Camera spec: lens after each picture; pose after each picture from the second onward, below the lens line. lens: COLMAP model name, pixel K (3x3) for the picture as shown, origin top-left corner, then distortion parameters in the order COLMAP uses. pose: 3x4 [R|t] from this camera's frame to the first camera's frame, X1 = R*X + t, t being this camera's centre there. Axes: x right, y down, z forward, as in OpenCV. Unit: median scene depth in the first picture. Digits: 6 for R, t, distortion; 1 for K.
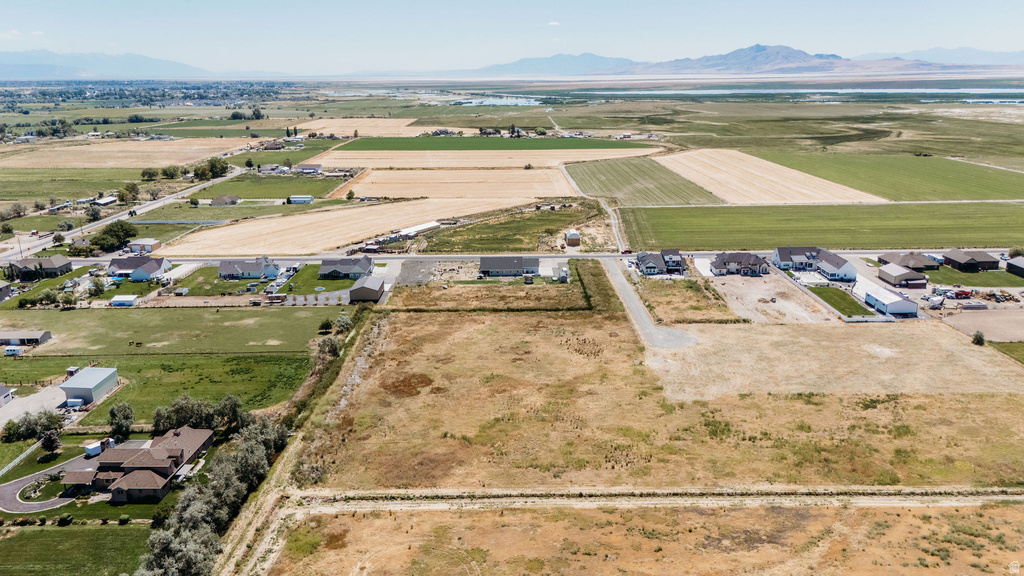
lens RADIAL K [[753.9, 0, 512.0], [0, 753.9, 288.0], [0, 0, 1]] dist [0.078166, -0.048145]
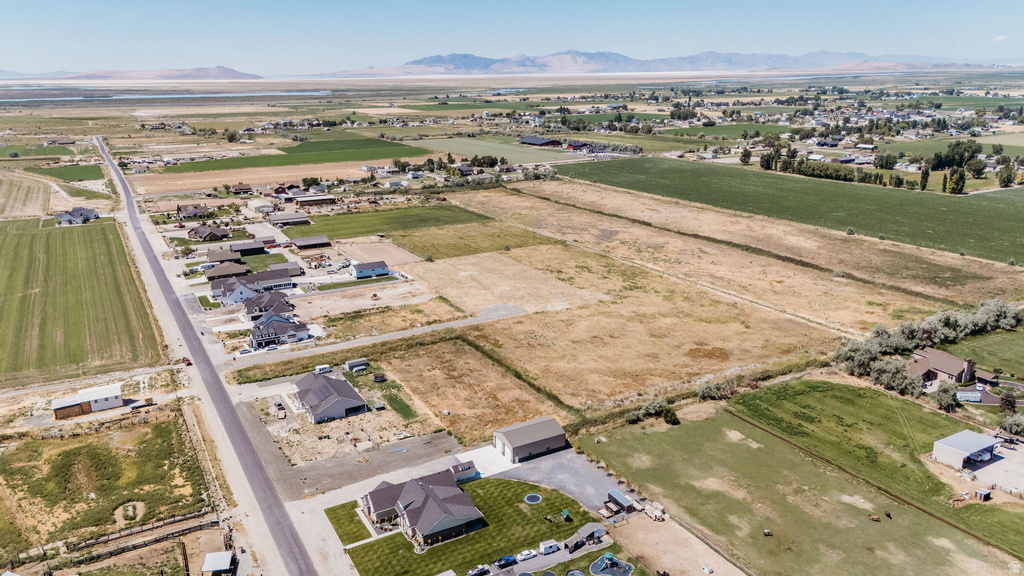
lens RADIAL K [[753.9, 0, 512.0], [0, 753.9, 288.0], [0, 0, 1]] dist [0.078166, -0.048145]
pose [[-0.481670, -0.226843, 0.846485, -0.696377], [0.257770, 0.886515, 0.384247, -0.363637], [-0.837585, 0.403279, -0.368534, 1.168355]]
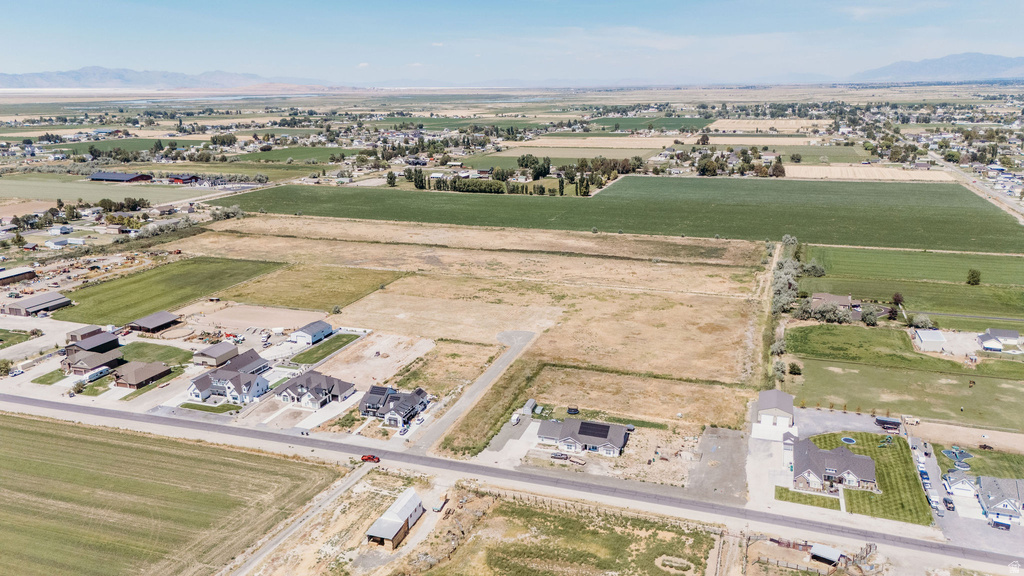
lens RADIAL K [[753.9, 0, 512.0], [0, 753.9, 288.0], [0, 0, 1]] dist [0.078166, -0.048145]
pose [[-0.942443, -0.069762, 0.327008, -0.177784], [0.109524, 0.859630, 0.499040, -0.551911], [-0.315920, 0.506132, -0.802512, 1.655093]]
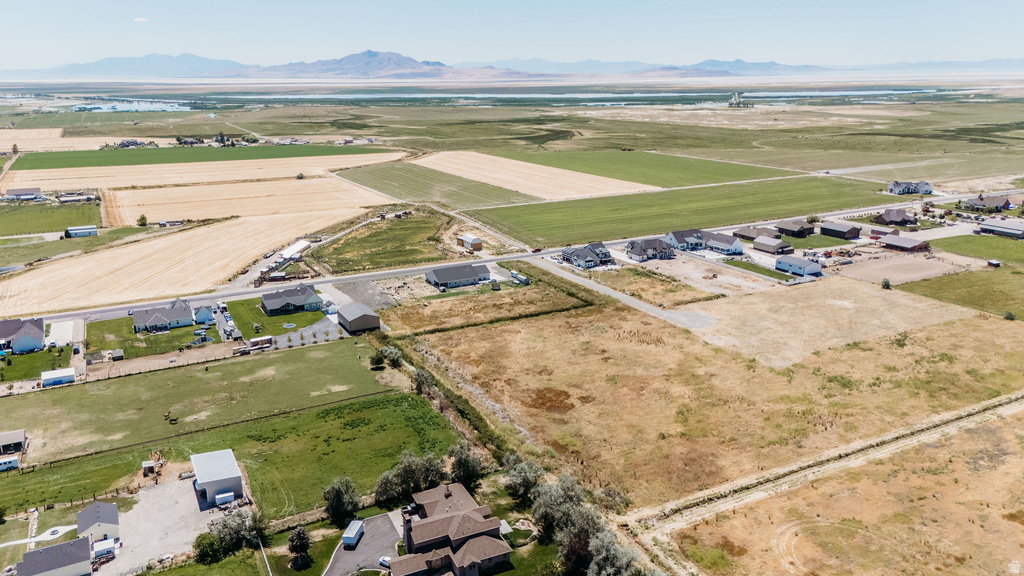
lens RADIAL K [[753.9, 0, 512.0], [0, 753.9, 288.0], [0, 0, 1]] dist [0.078166, -0.048145]
pose [[0.886254, -0.124408, 0.446180, -0.414696], [0.126708, 0.991630, 0.024814, -0.031362], [-0.445533, 0.034543, 0.894599, 0.103719]]
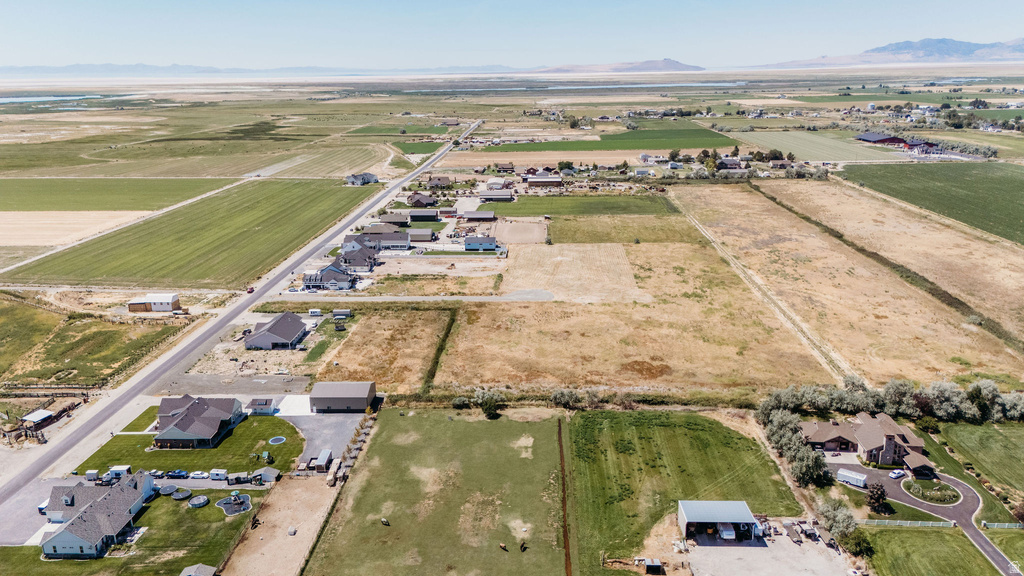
lens RADIAL K [[753.9, 0, 512.0], [0, 753.9, 288.0], [0, 0, 1]] dist [0.078166, -0.048145]
pose [[0.050348, -0.270418, 0.961425, -0.820509], [0.286337, 0.926143, 0.245500, -0.215738], [-0.956805, 0.262931, 0.124060, 0.709666]]
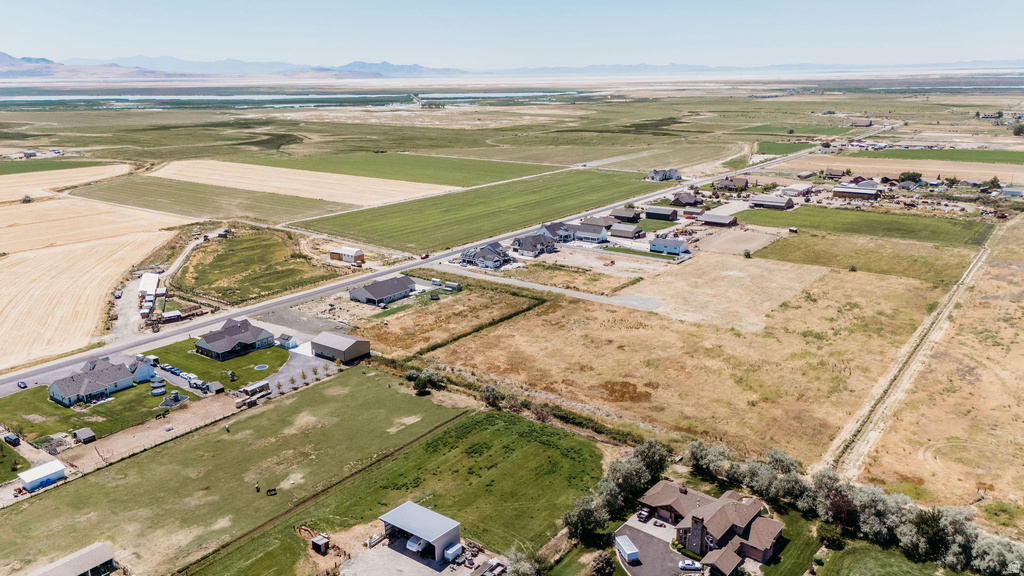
lens RADIAL K [[753.9, 0, 512.0], [0, 753.9, 288.0], [0, 0, 1]] dist [0.078166, -0.048145]
pose [[0.605439, -0.215194, 0.766248, -0.673115], [0.221203, 0.970319, 0.097726, -0.095314], [-0.764534, 0.110330, 0.635070, 0.320060]]
